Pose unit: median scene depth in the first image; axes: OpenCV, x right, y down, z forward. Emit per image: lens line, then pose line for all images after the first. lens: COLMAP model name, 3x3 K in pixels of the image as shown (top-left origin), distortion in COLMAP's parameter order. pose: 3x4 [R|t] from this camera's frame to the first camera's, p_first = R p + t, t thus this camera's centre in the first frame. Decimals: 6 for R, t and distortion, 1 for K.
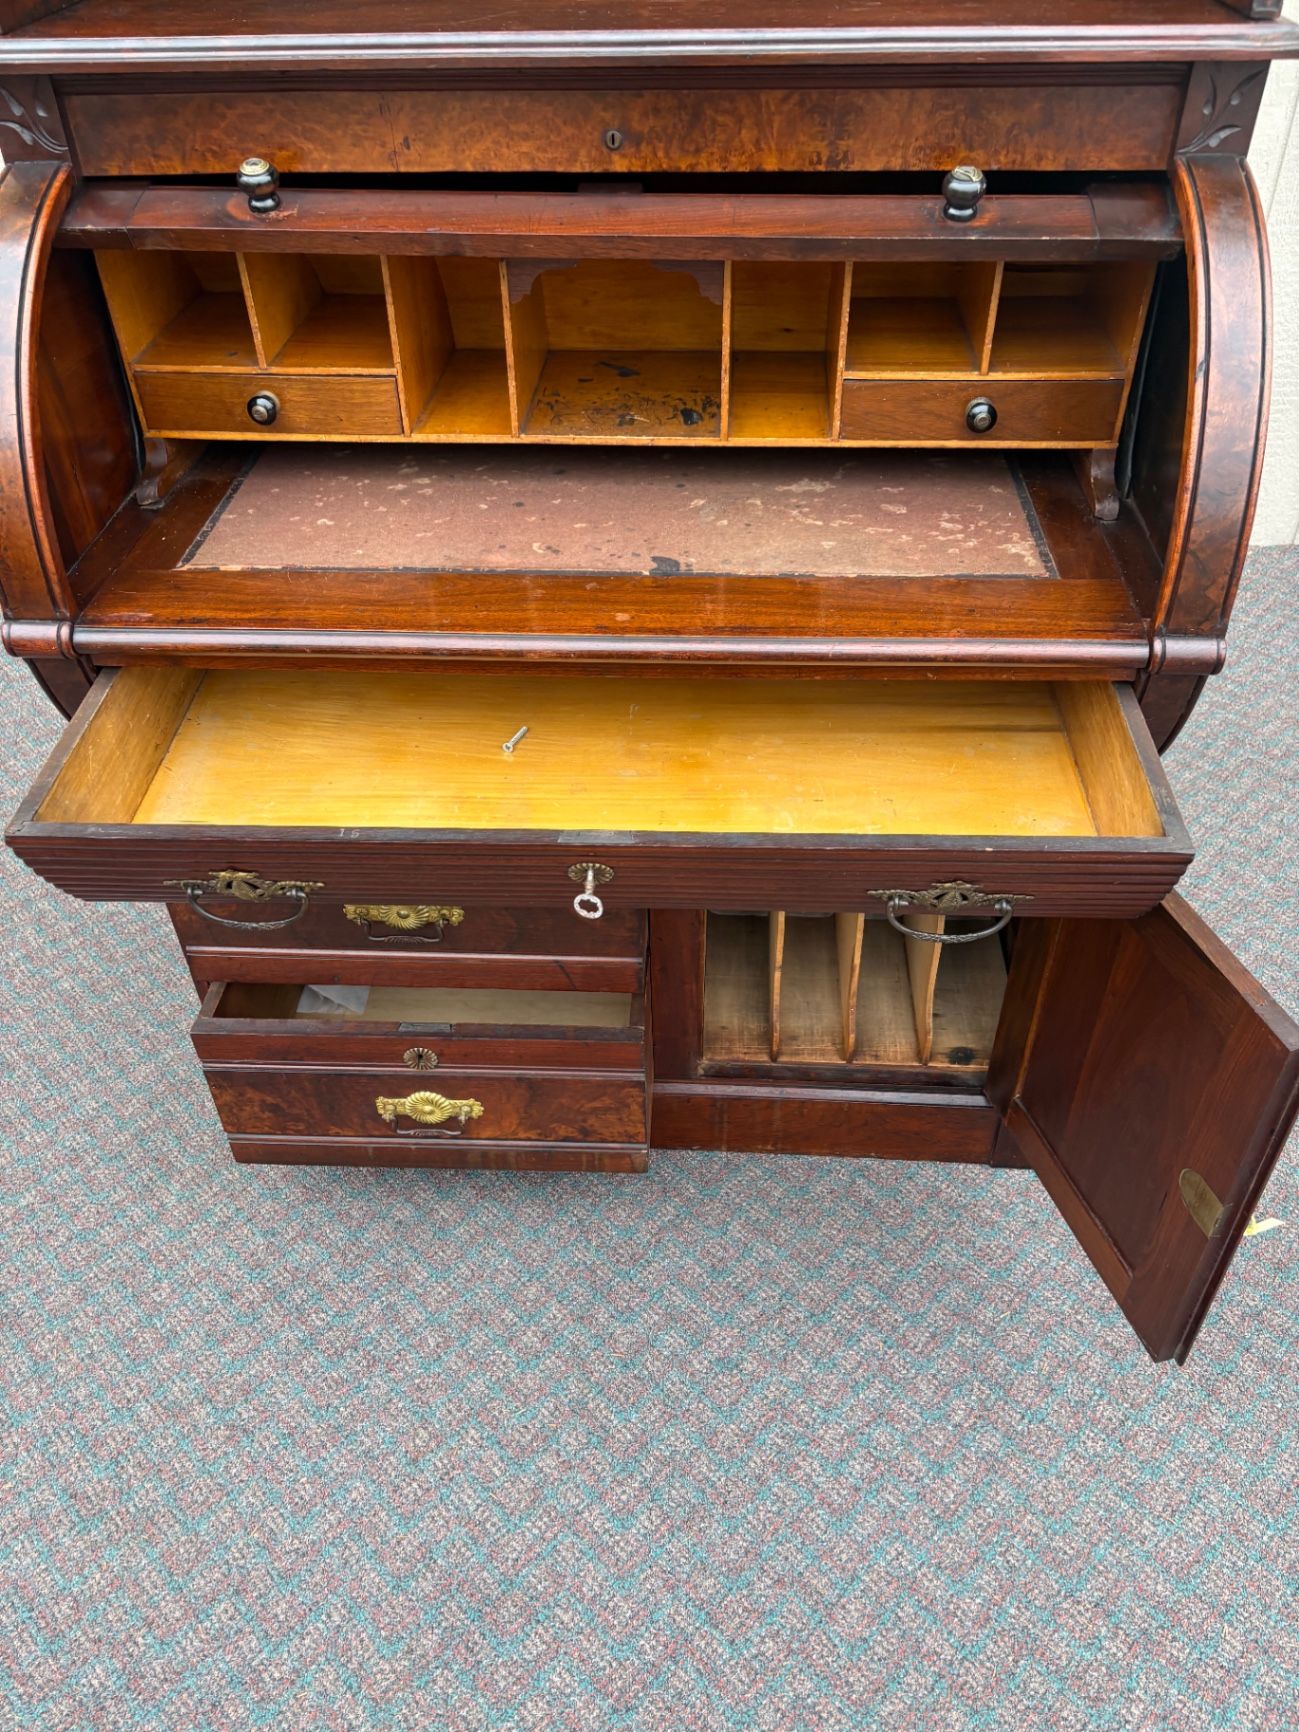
lens RADIAL K [[1321.0, 0, 652.5], [0, 1321.0, 879.6], [0, 0, 1]] dist [0.048453, -0.055506]
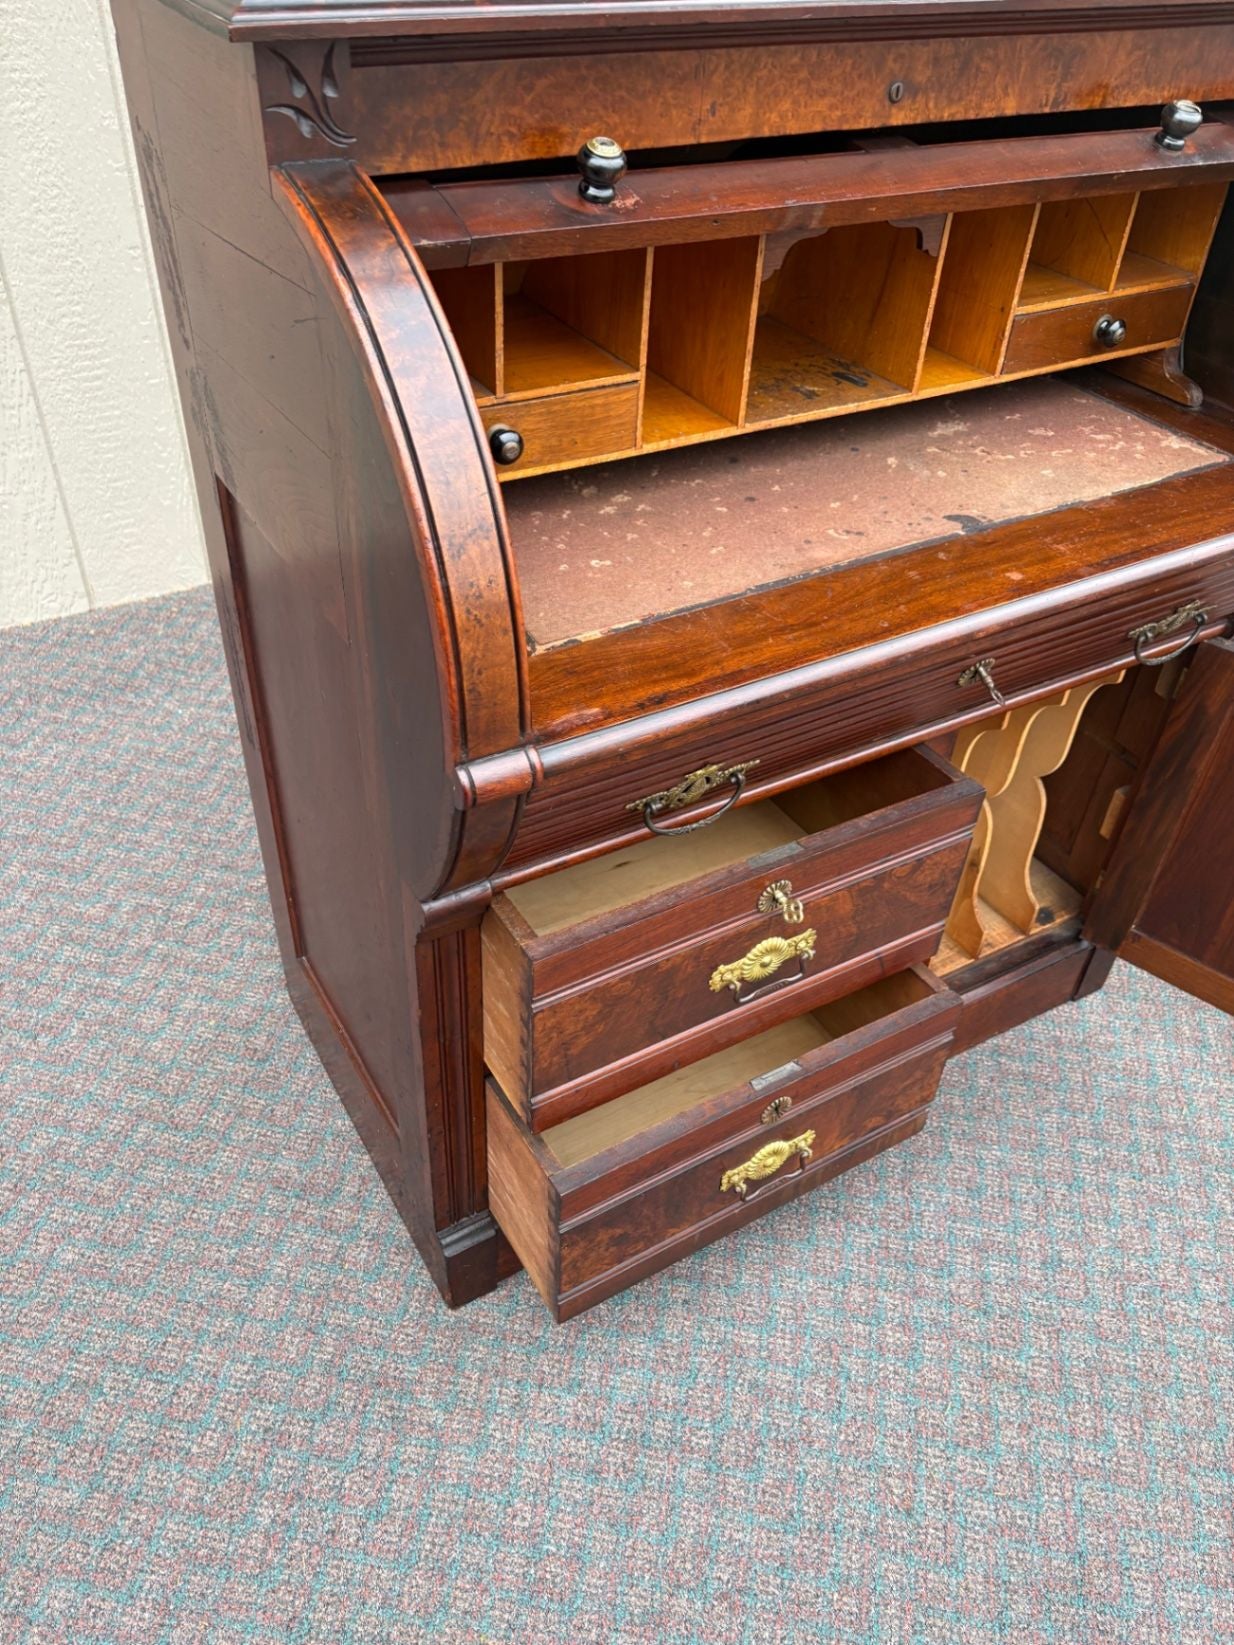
lens RADIAL K [[1254.6, 0, 619.1], [0, 1254.6, 827.1], [0, 0, 1]] dist [0.048453, -0.055506]
pose [[0.827728, -0.316214, 0.463547, -0.683303], [0.316804, 0.945189, 0.079075, -0.172328], [-0.463144, 0.081401, 0.882537, 0.299424]]
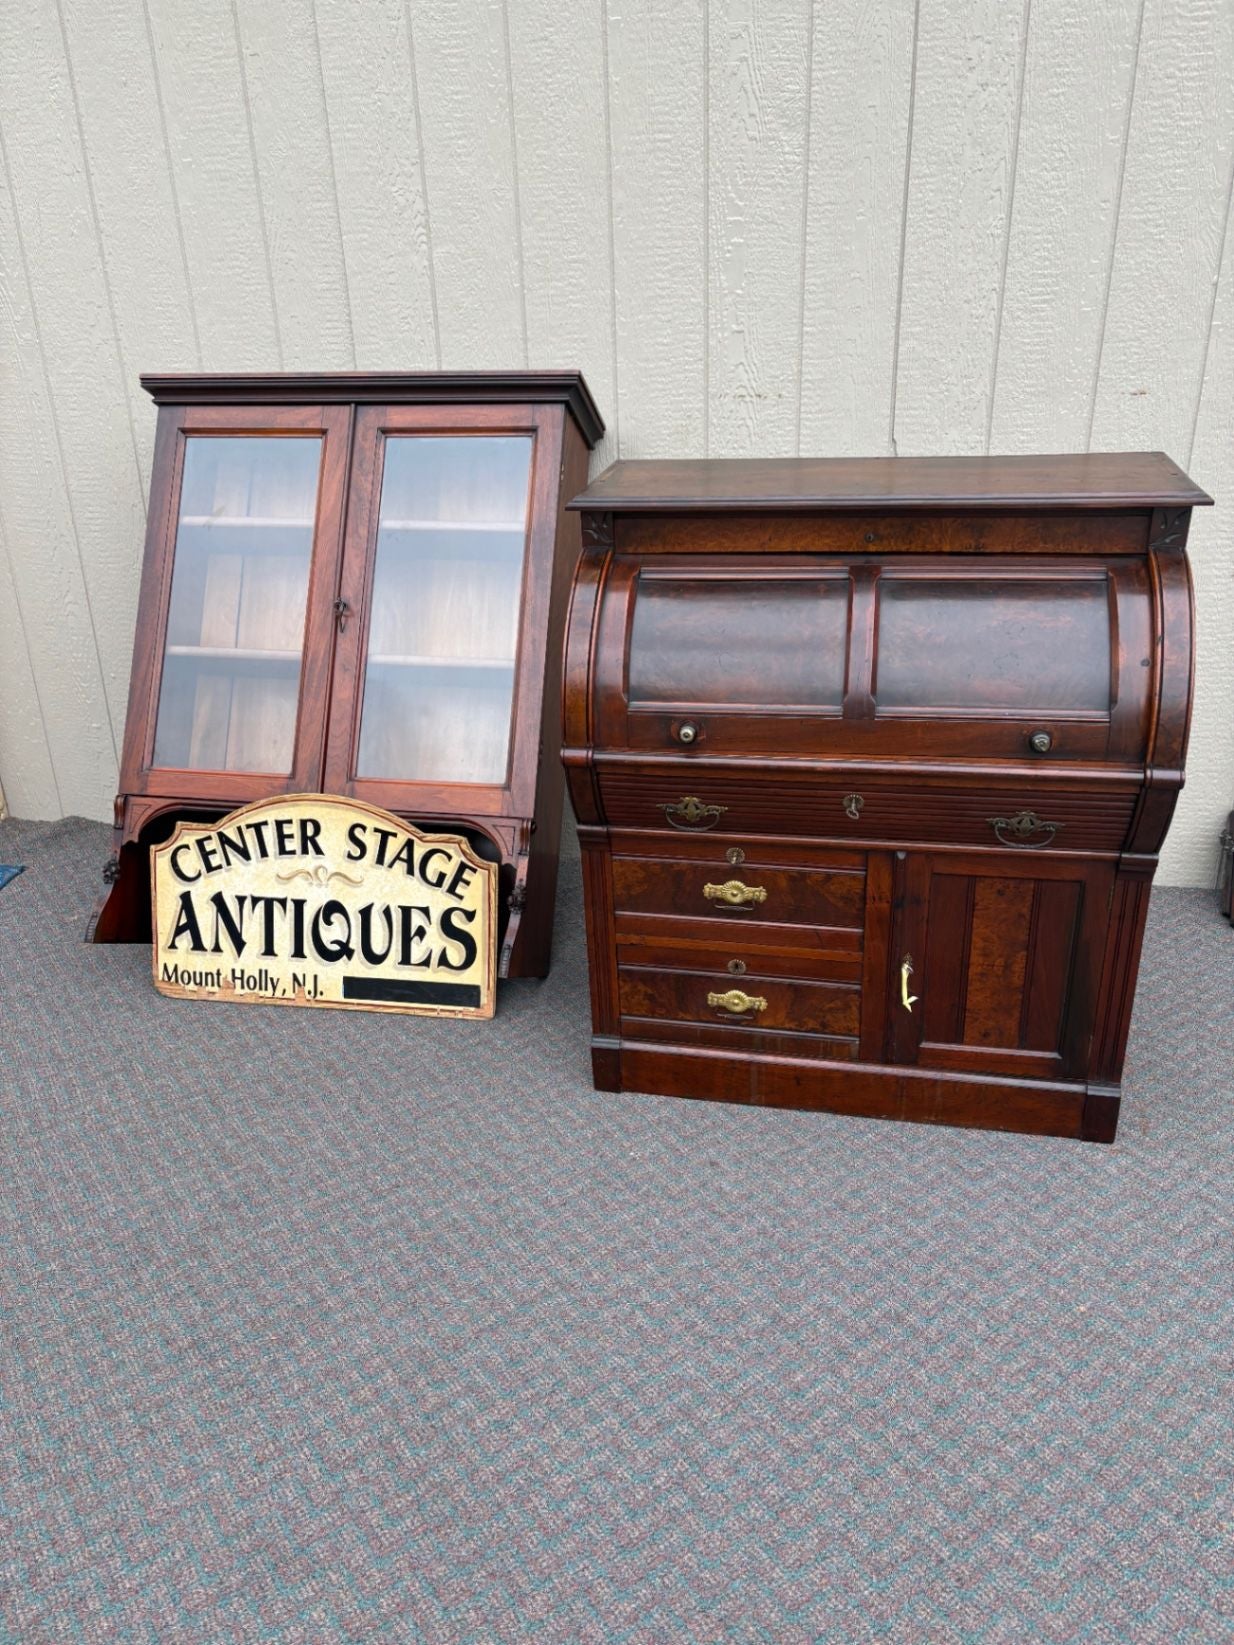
lens RADIAL K [[1254.6, 0, 609.5], [0, 1254.6, 823.3], [0, 0, 1]] dist [0.048453, -0.055506]
pose [[0.987373, 0.041186, -0.152965, -0.099316], [-0.080574, 0.961945, -0.261092, 0.385192], [0.136390, 0.270120, 0.953117, -0.742222]]
